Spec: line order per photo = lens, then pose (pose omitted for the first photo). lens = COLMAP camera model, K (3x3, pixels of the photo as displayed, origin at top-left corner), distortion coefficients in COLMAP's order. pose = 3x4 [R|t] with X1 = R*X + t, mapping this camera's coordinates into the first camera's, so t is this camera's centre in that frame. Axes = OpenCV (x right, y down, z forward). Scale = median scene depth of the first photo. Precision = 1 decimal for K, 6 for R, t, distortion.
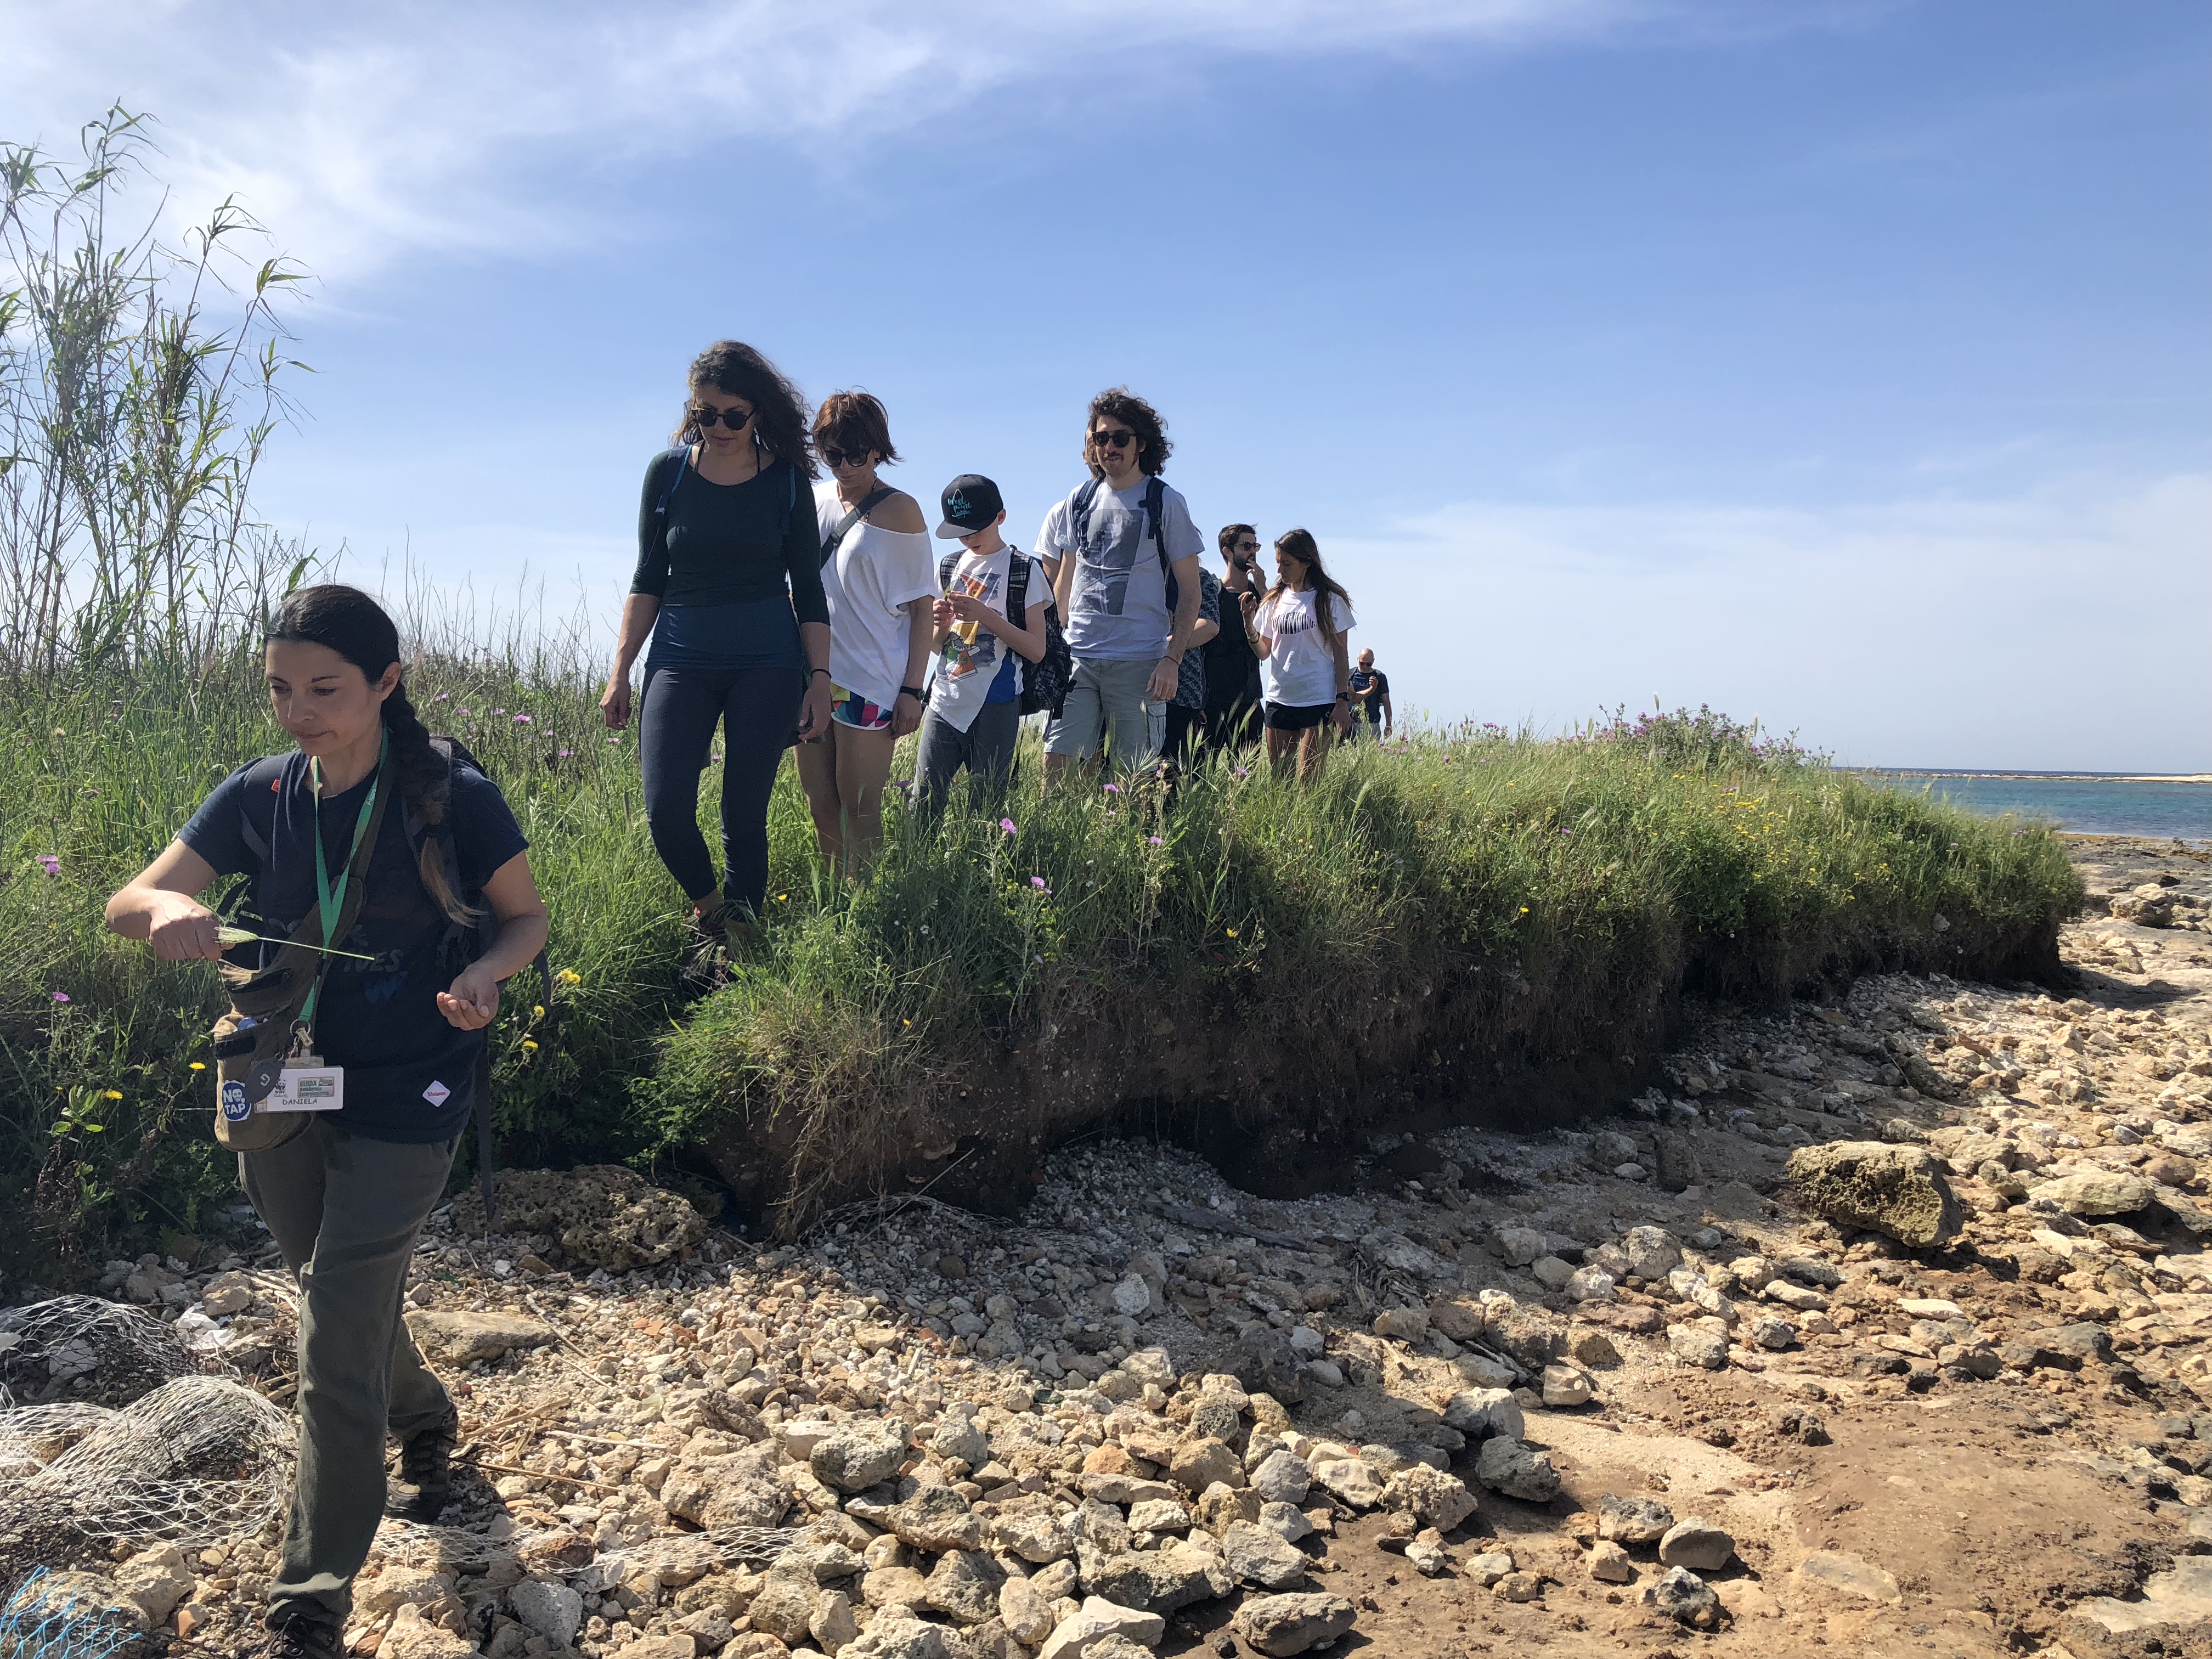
lens RADIAL K [[1805.7, 0, 1103.9], [0, 1805.7, 824.9], [0, 0, 1]] dist [0.028041, -0.020365]
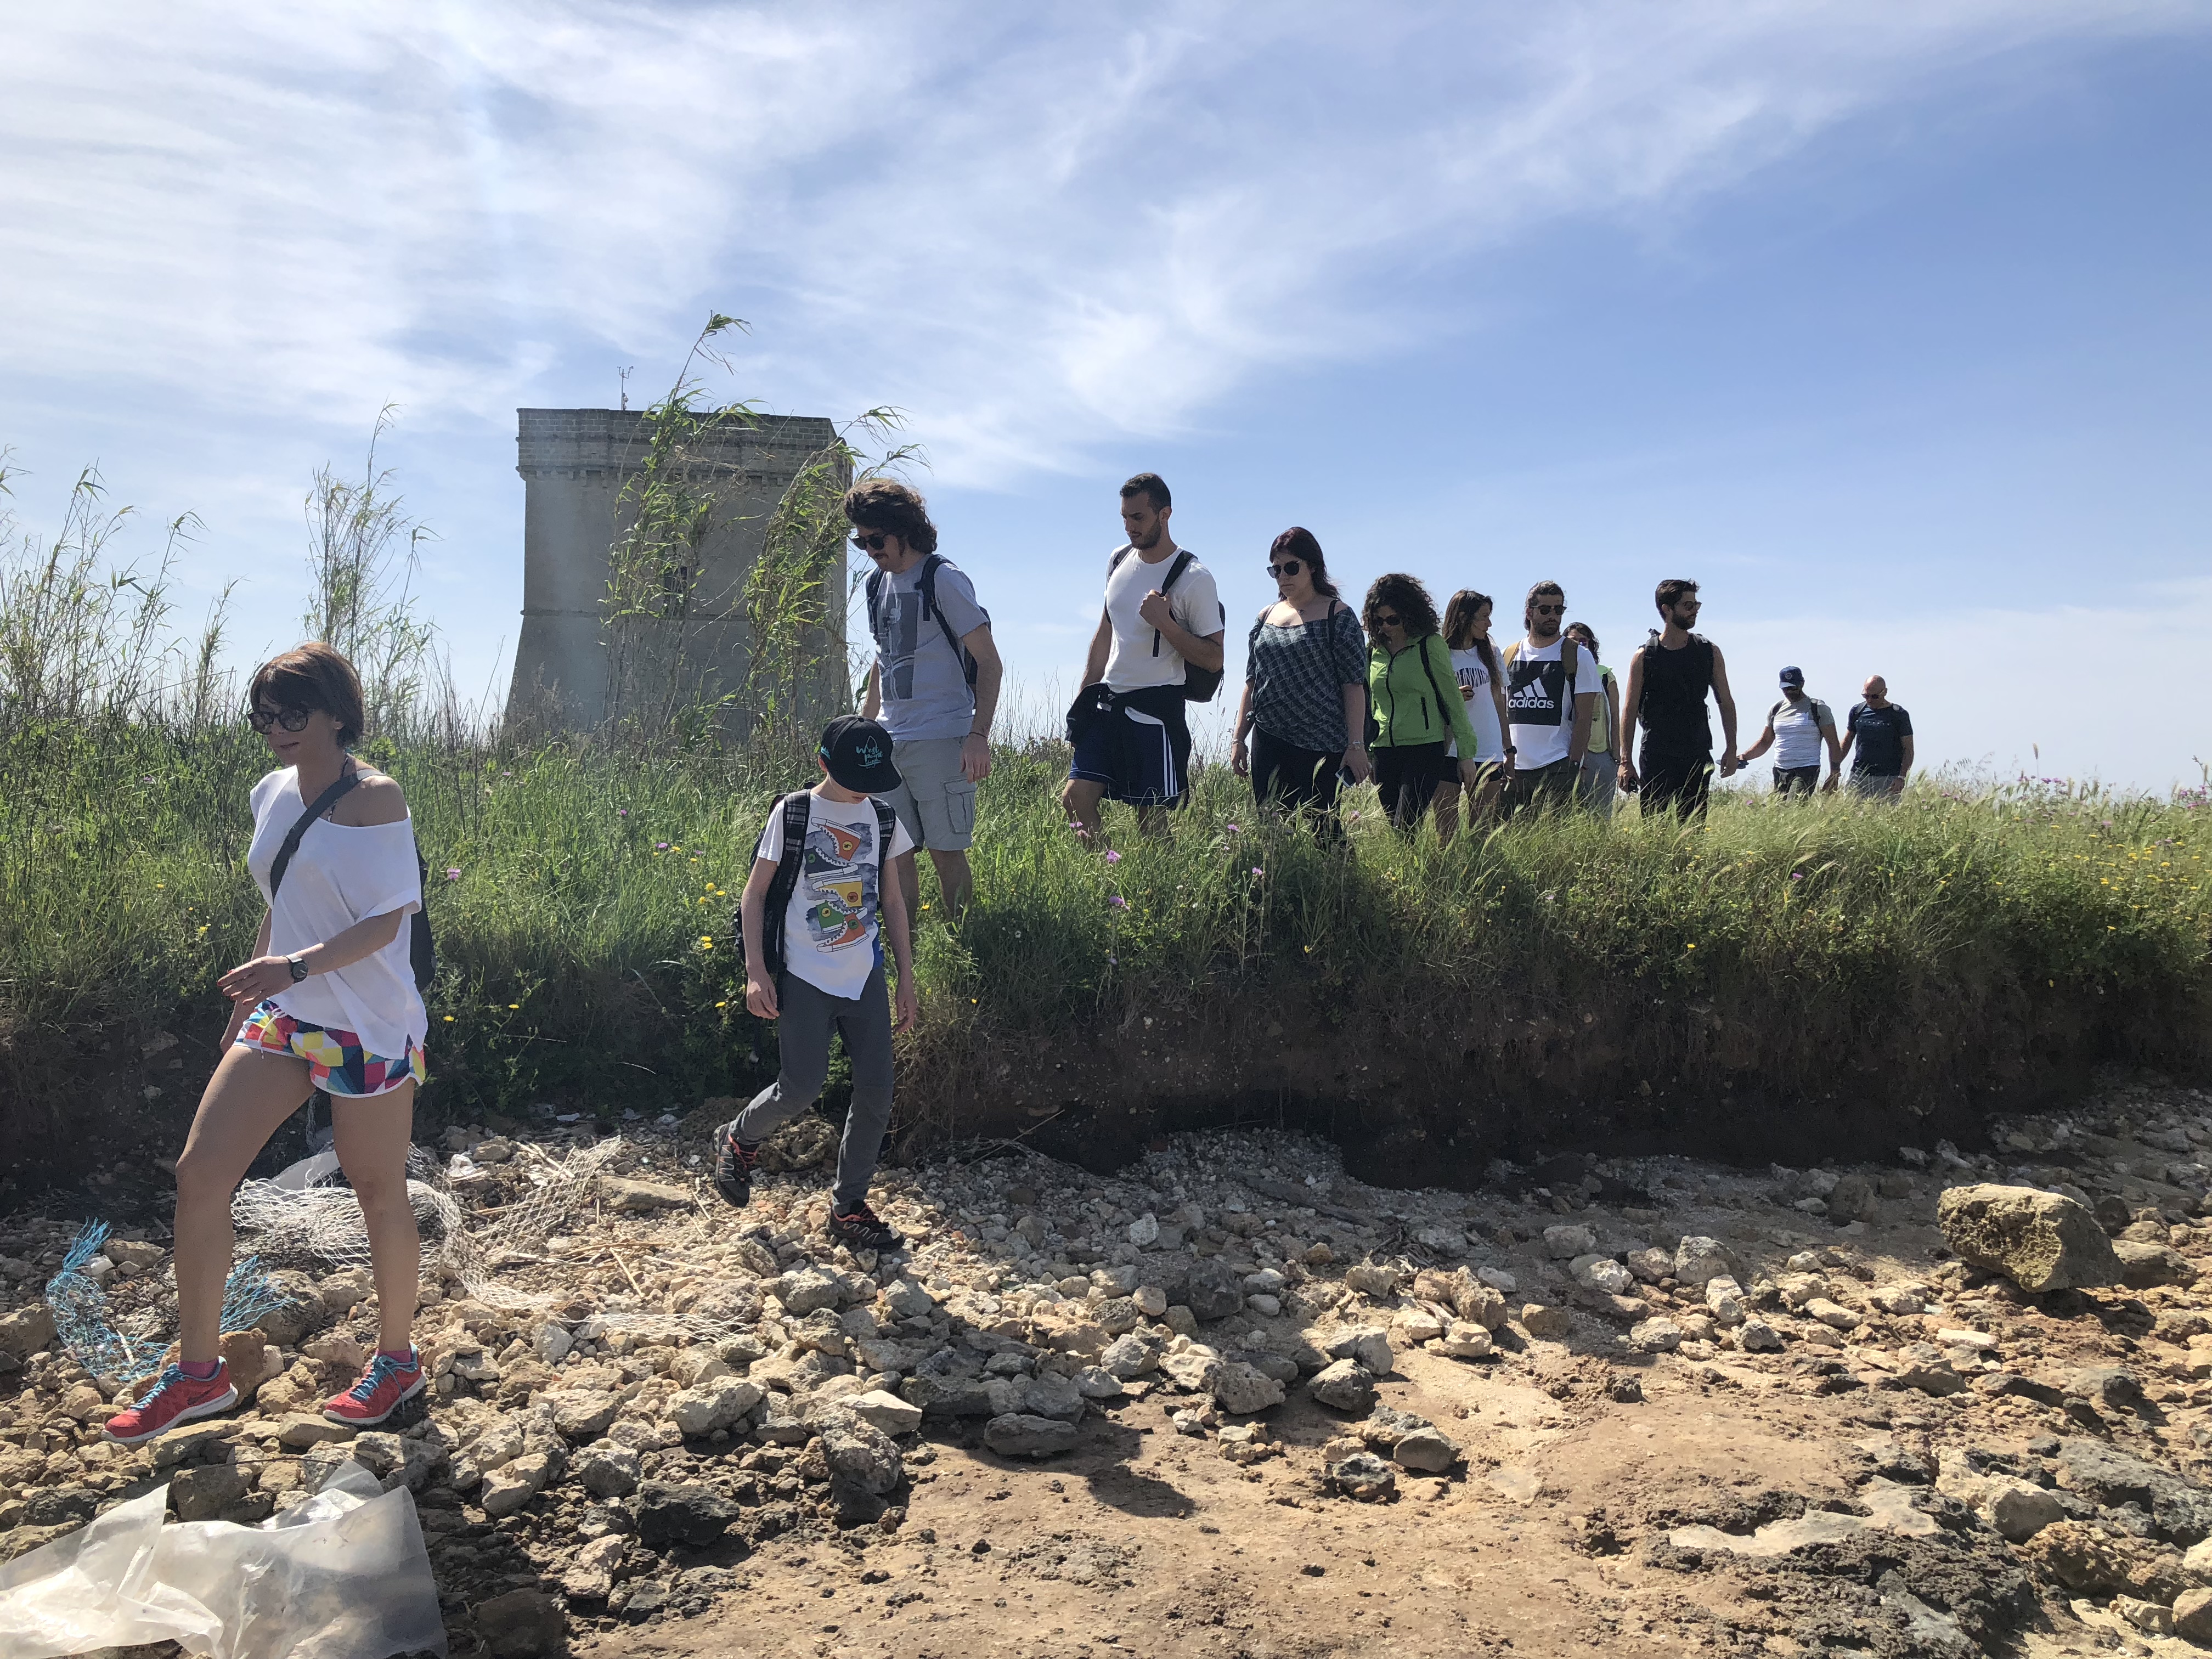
lens RADIAL K [[1805.7, 0, 1117.7], [0, 1805.7, 832.8], [0, 0, 1]] dist [0.028041, -0.020365]
pose [[0.904690, -0.003501, -0.426055, 0.411925], [-0.012822, 0.999290, -0.035437, 0.025193], [0.425877, 0.037522, 0.904003, -0.105484]]
